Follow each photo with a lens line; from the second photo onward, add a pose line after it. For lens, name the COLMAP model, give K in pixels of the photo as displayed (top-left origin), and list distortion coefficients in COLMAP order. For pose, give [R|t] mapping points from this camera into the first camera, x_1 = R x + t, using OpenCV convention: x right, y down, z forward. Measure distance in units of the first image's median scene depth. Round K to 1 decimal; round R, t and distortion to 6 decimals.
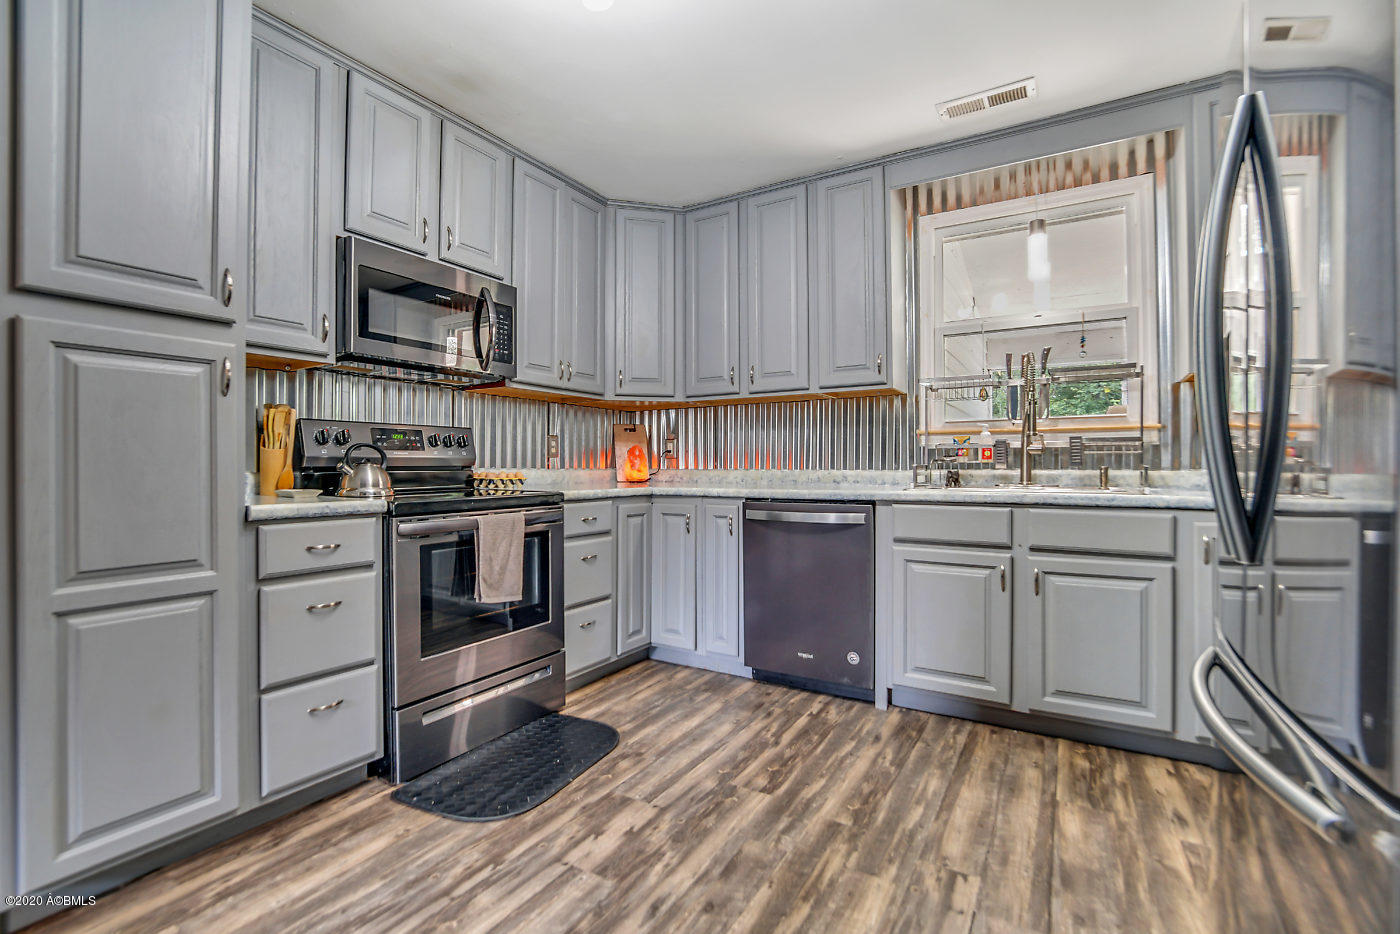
lens RADIAL K [[625.8, 0, 698.6], [0, 625.8, 465.5], [0, 0, 1]] dist [-0.038690, 0.005576]
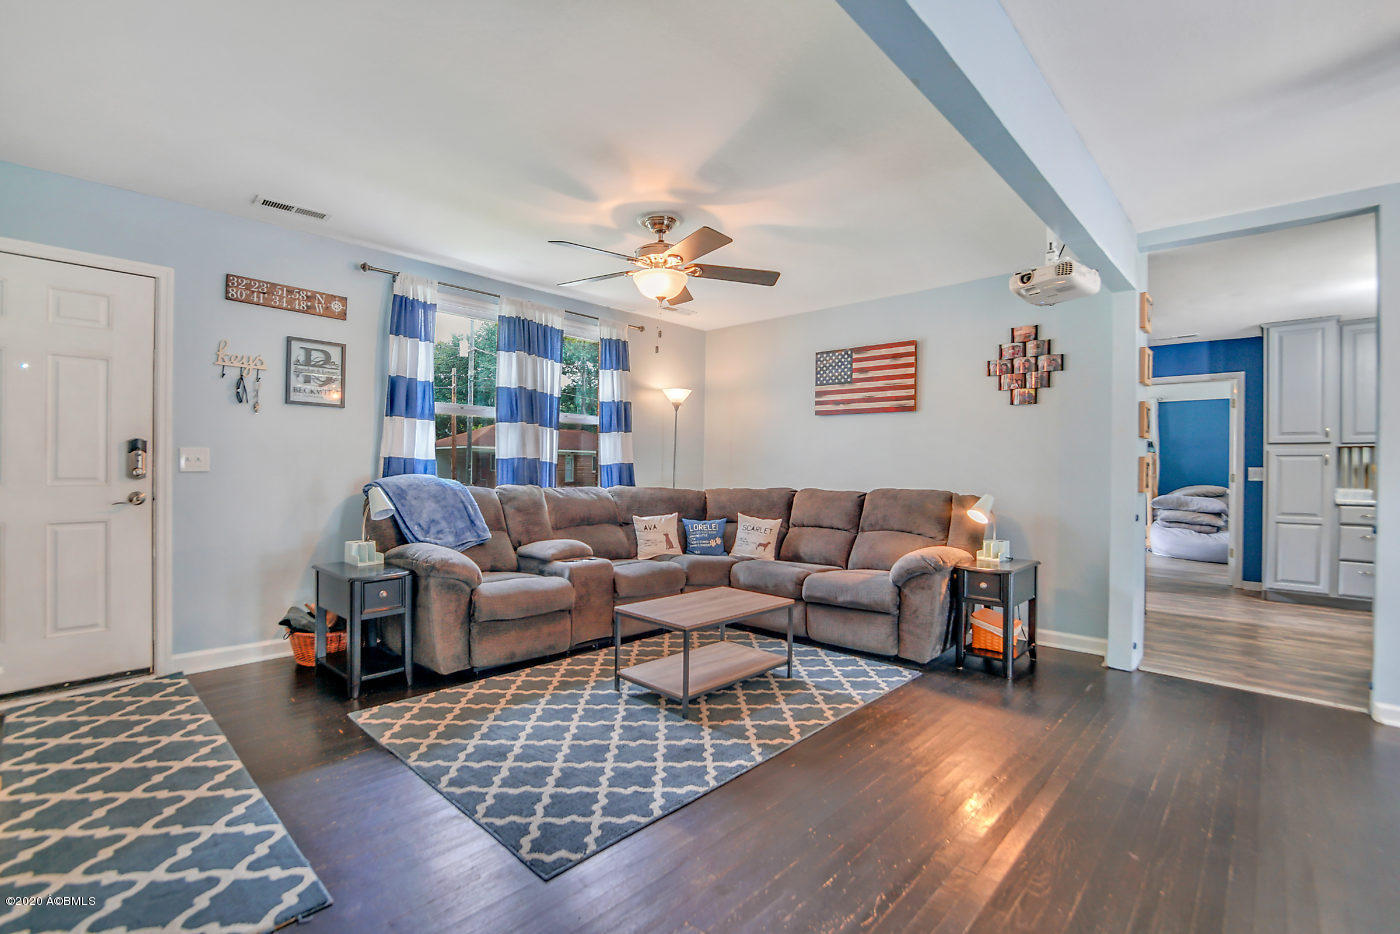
lens RADIAL K [[625.8, 0, 696.0], [0, 625.8, 472.6], [0, 0, 1]] dist [-0.038690, 0.005576]
pose [[-0.213549, -0.000504, -0.976932, 2.147431], [-0.008633, 0.999962, 0.001371, -0.035458], [0.976894, 0.008726, -0.213545, -1.111738]]
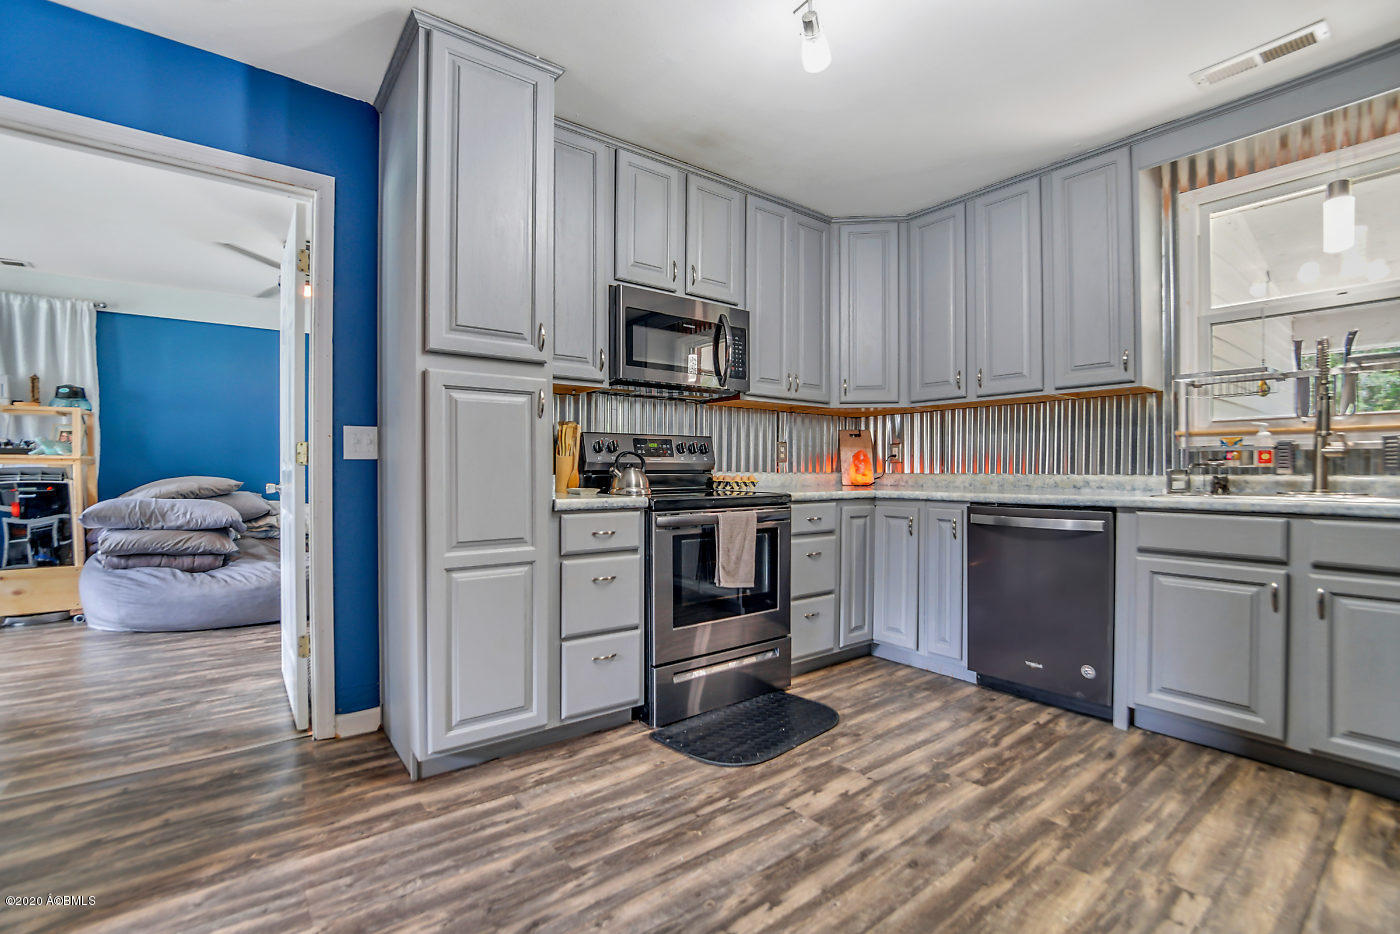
lens RADIAL K [[625.8, 0, 691.6], [0, 625.8, 476.3], [0, 0, 1]] dist [-0.038690, 0.005576]
pose [[0.931004, 0.004912, -0.364976, 0.027743], [-0.001171, 0.999944, 0.010470, 0.000494], [0.365008, -0.009321, 0.930958, -0.111134]]
